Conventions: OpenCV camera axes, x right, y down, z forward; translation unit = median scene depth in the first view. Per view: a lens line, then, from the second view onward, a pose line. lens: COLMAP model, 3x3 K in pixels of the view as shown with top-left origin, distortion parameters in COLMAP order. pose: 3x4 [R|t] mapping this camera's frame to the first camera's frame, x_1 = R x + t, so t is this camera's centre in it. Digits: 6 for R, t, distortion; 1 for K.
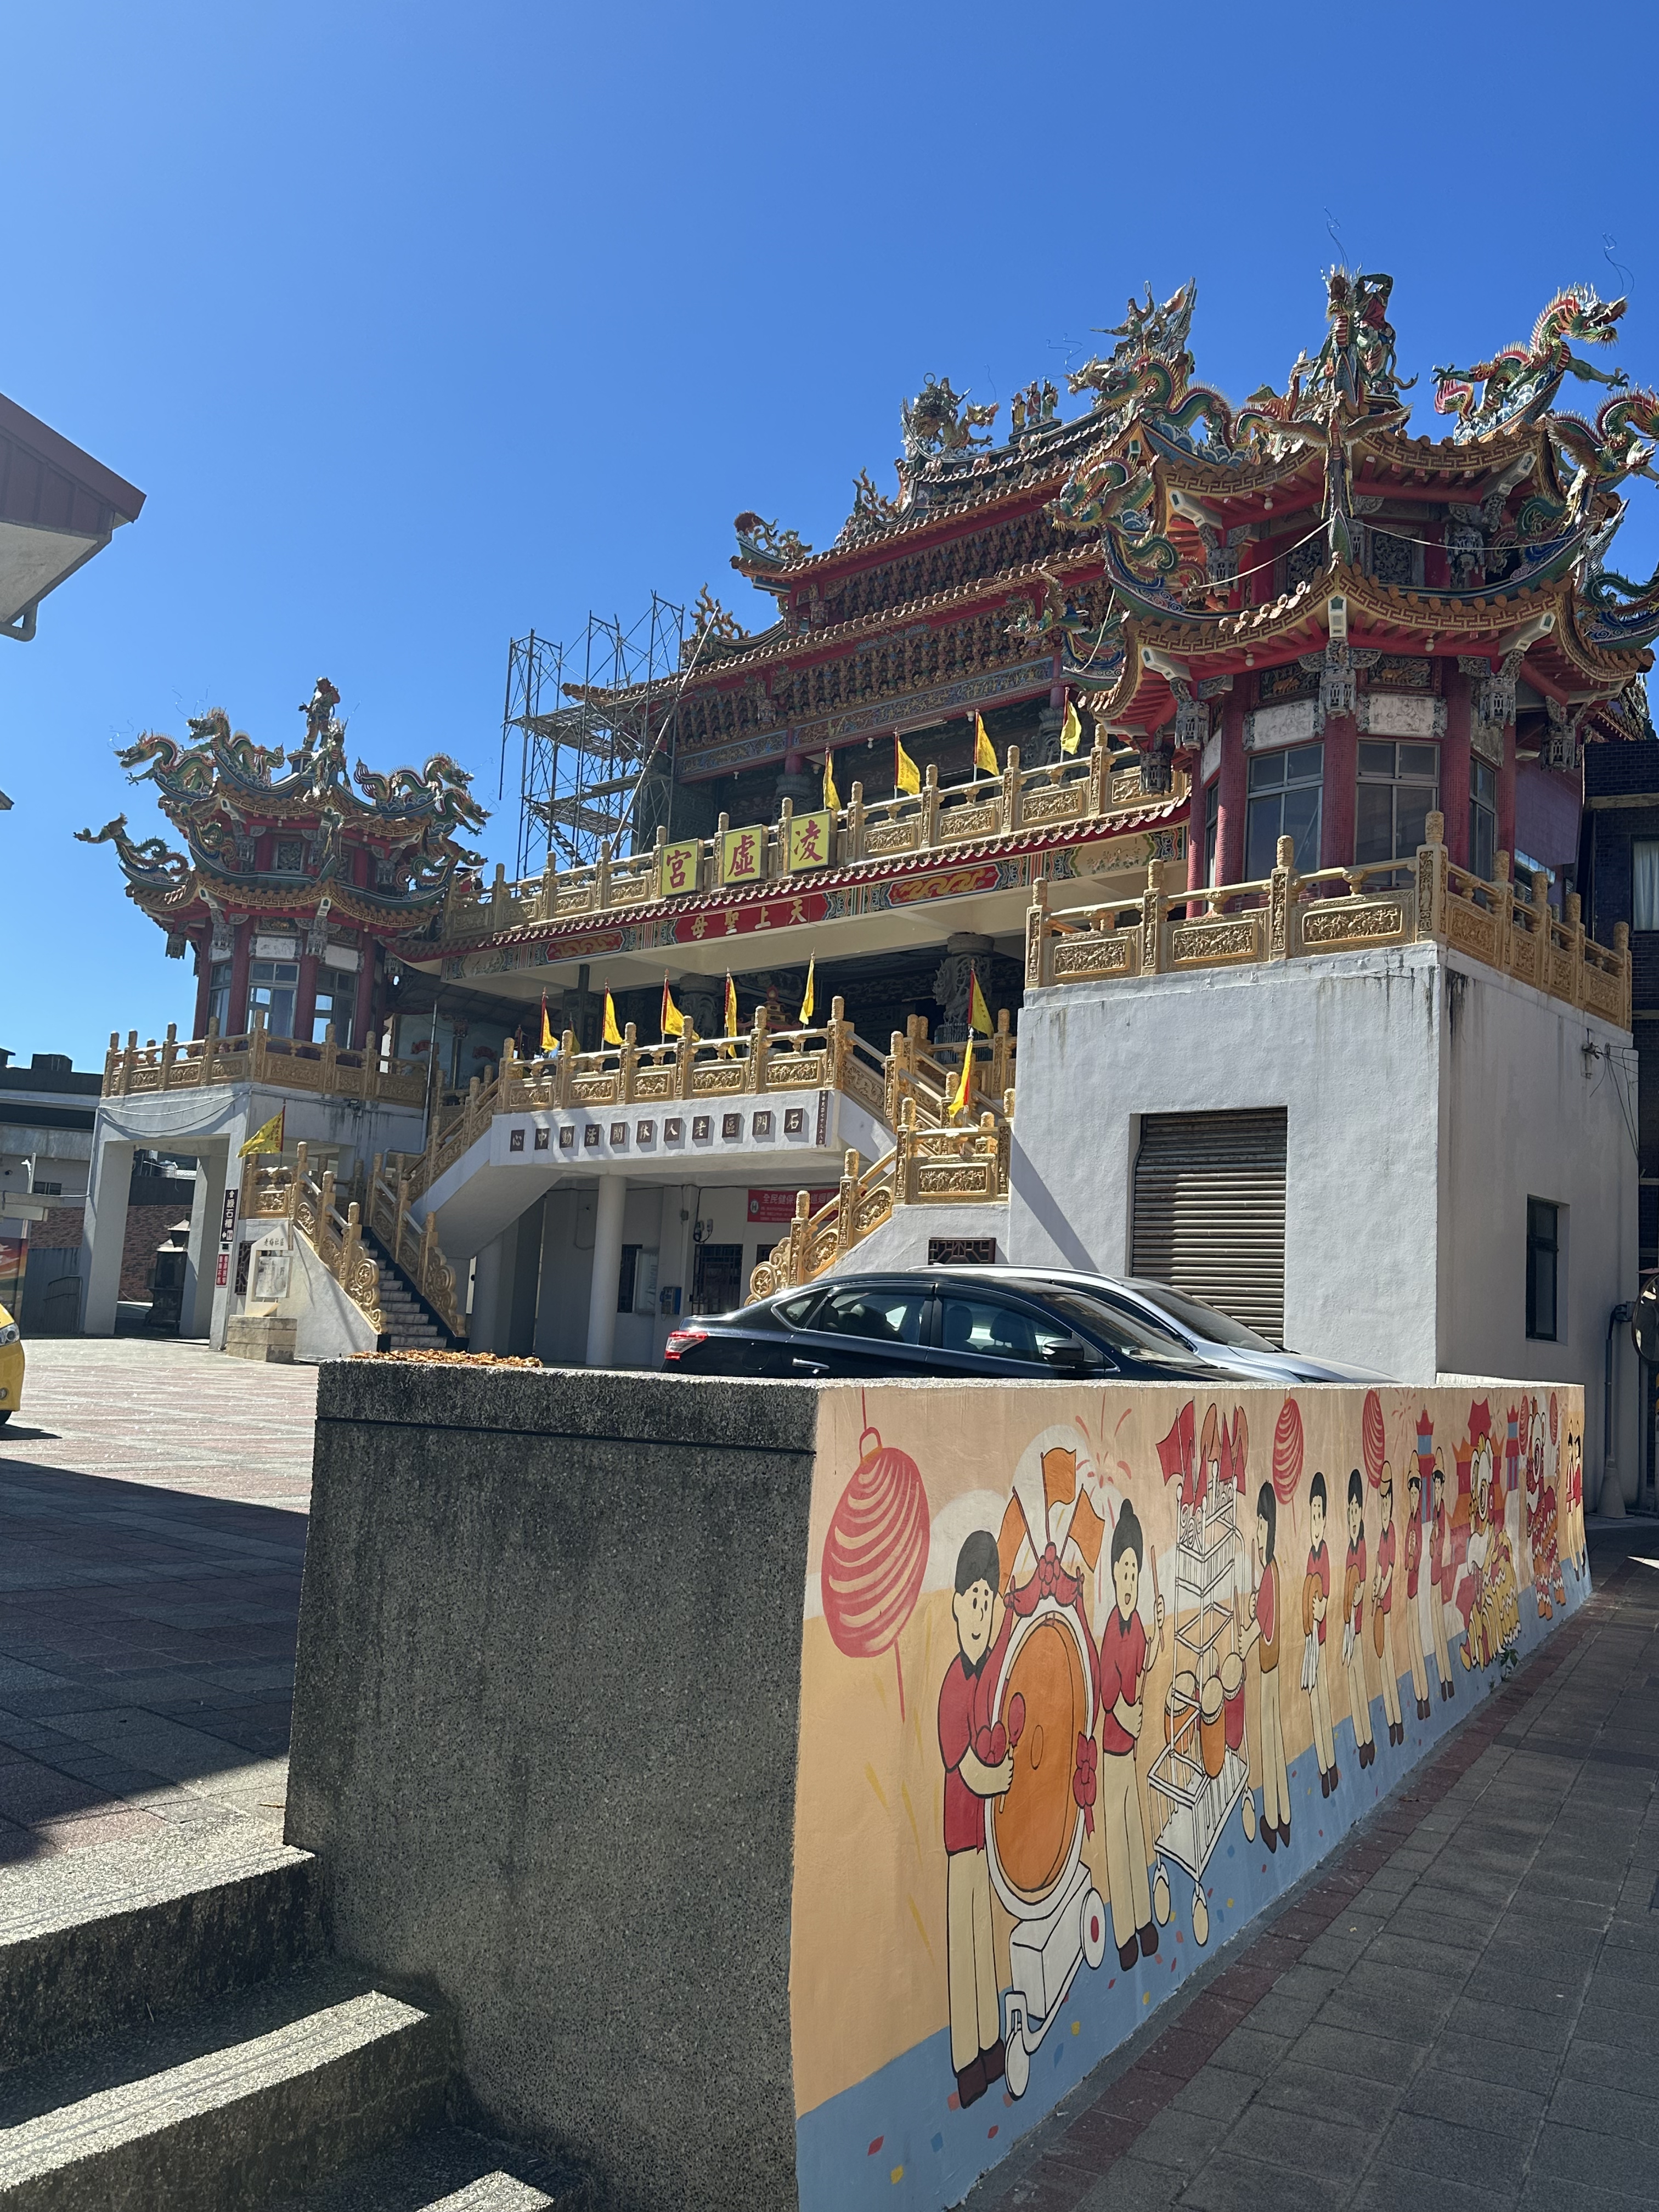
lens RADIAL K [[1823.9, 0, 829.5], [0, 1823.9, 1106.0], [0, 0, 1]] dist [0.217231, -0.423526]
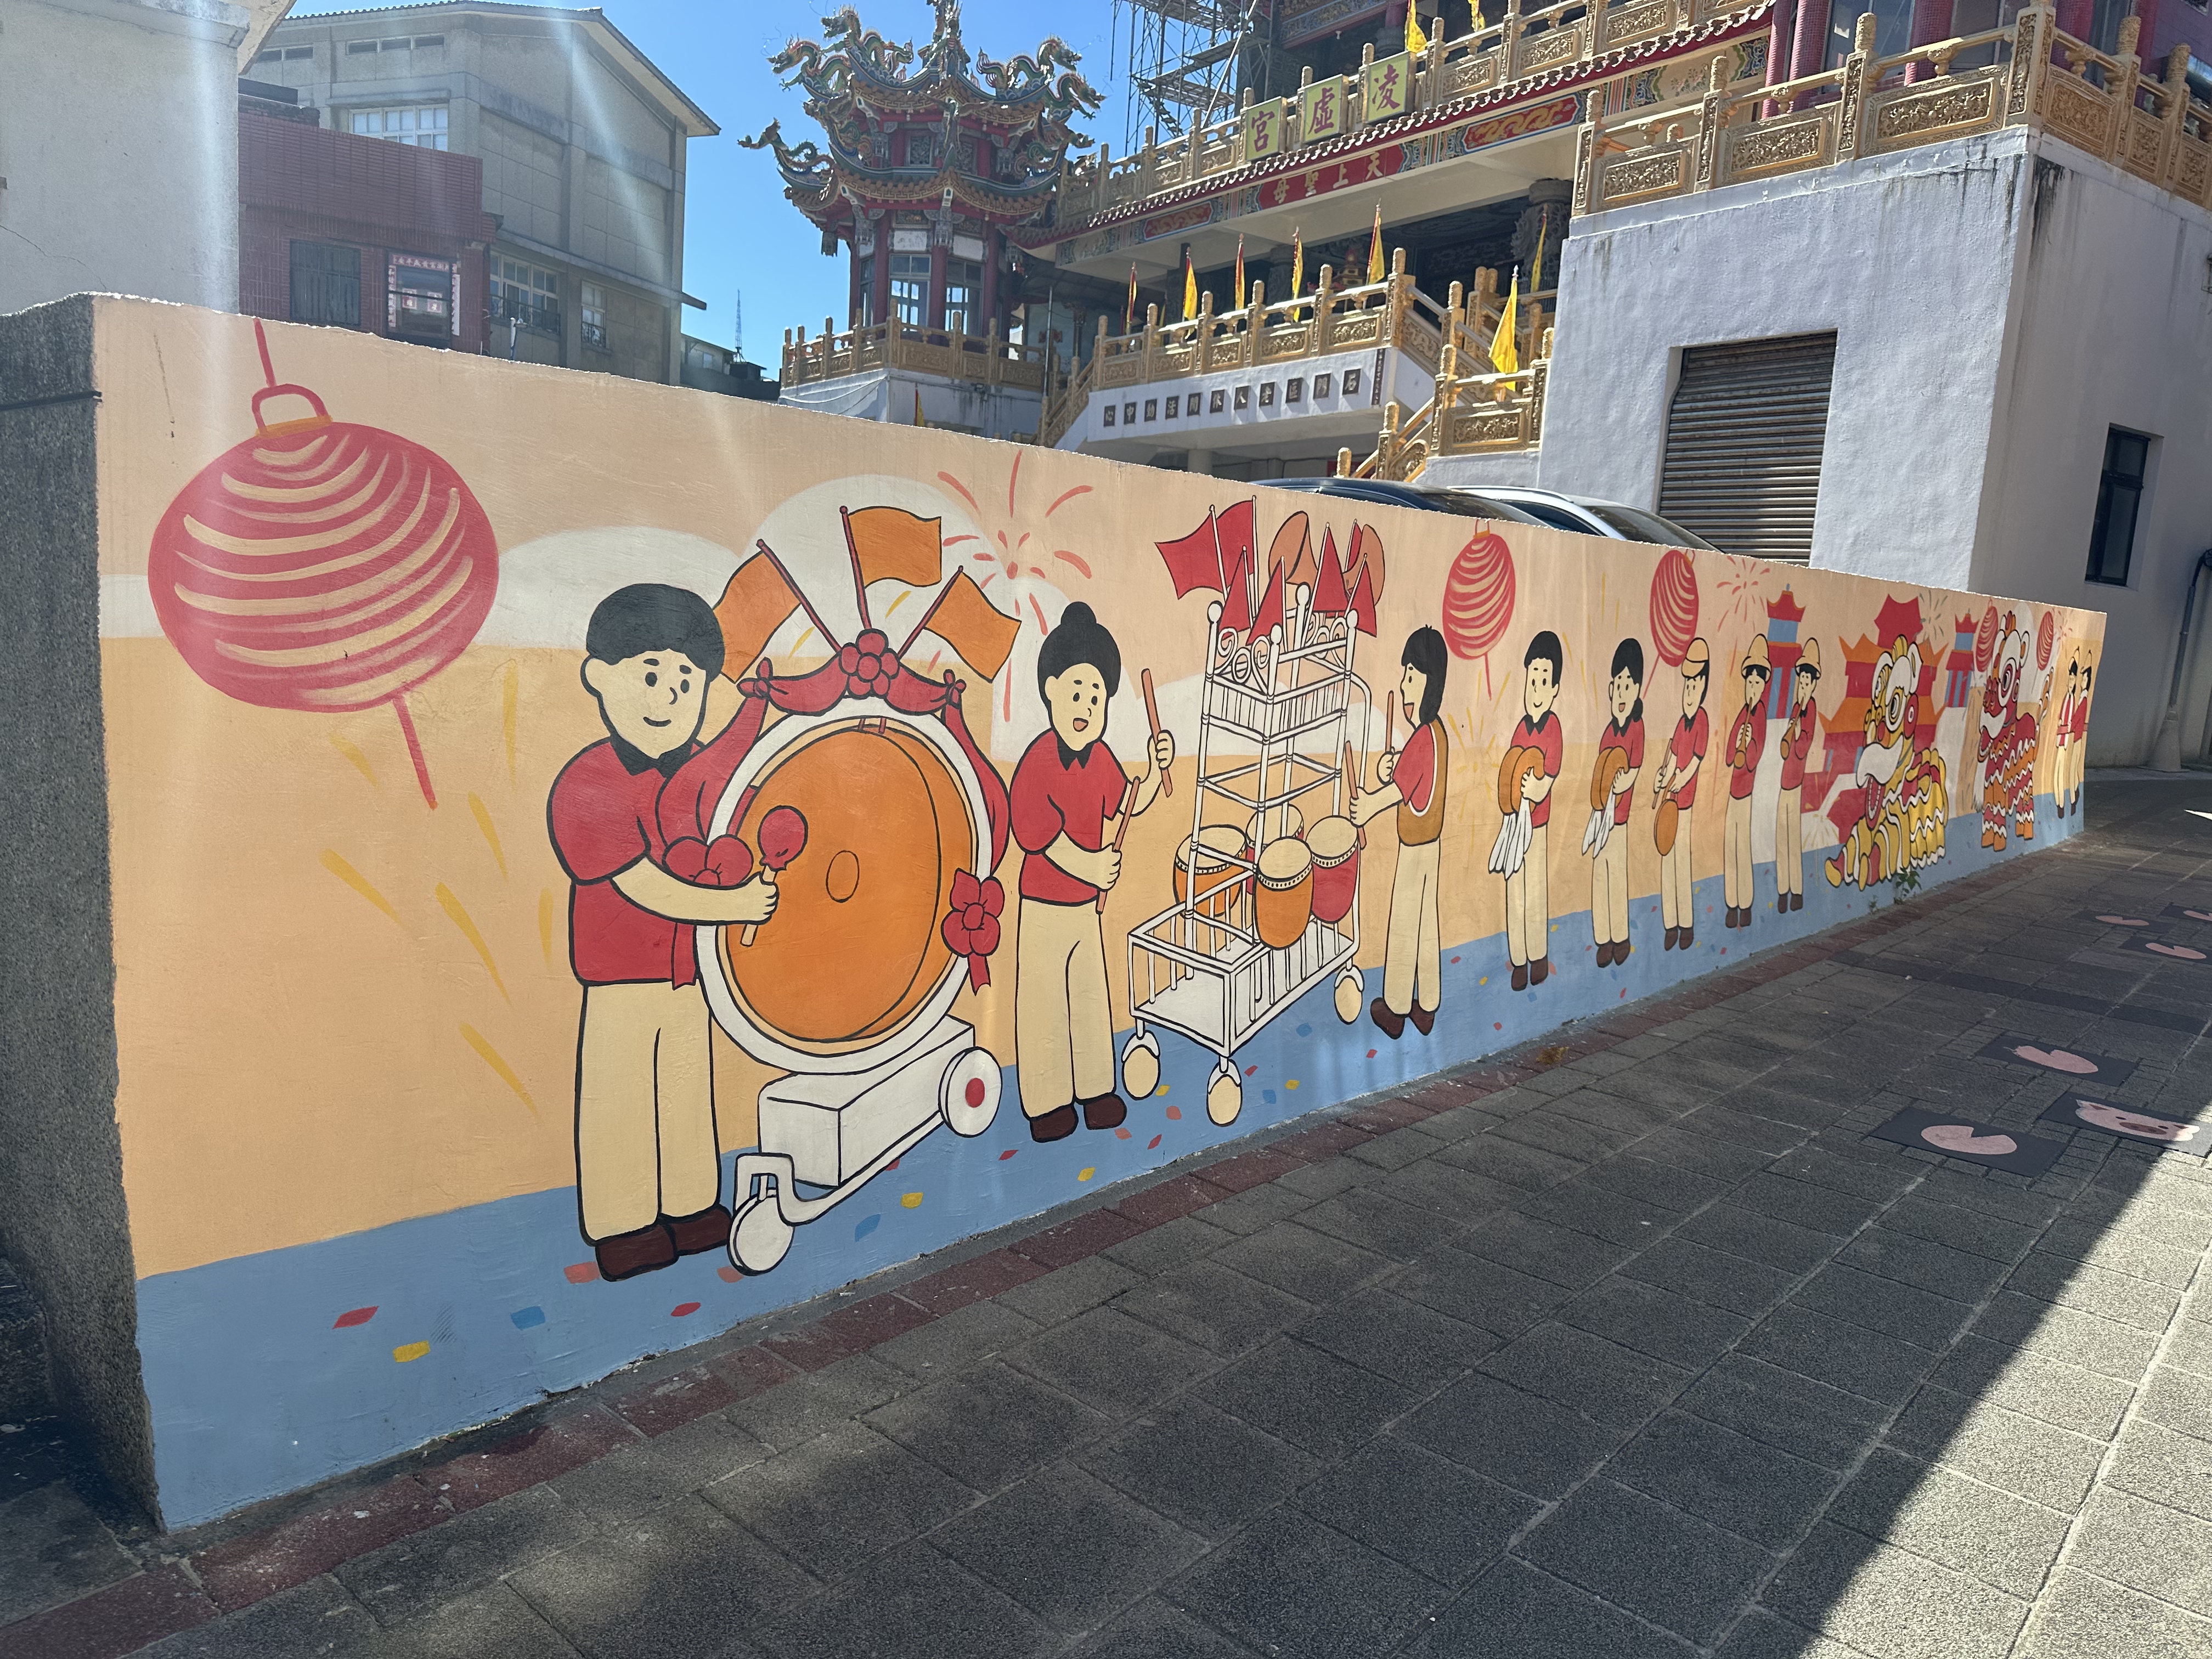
lens RADIAL K [[1599.2, 0, 1106.0], [0, 1599.2, 829.5], [0, 0, 1]] dist [0.028538, -0.033094]
pose [[0.971358, 0.040167, -0.234202, 0.087639], [0.019171, 0.969150, 0.245727, 0.037019], [0.236847, -0.243178, 0.940621, 0.091074]]
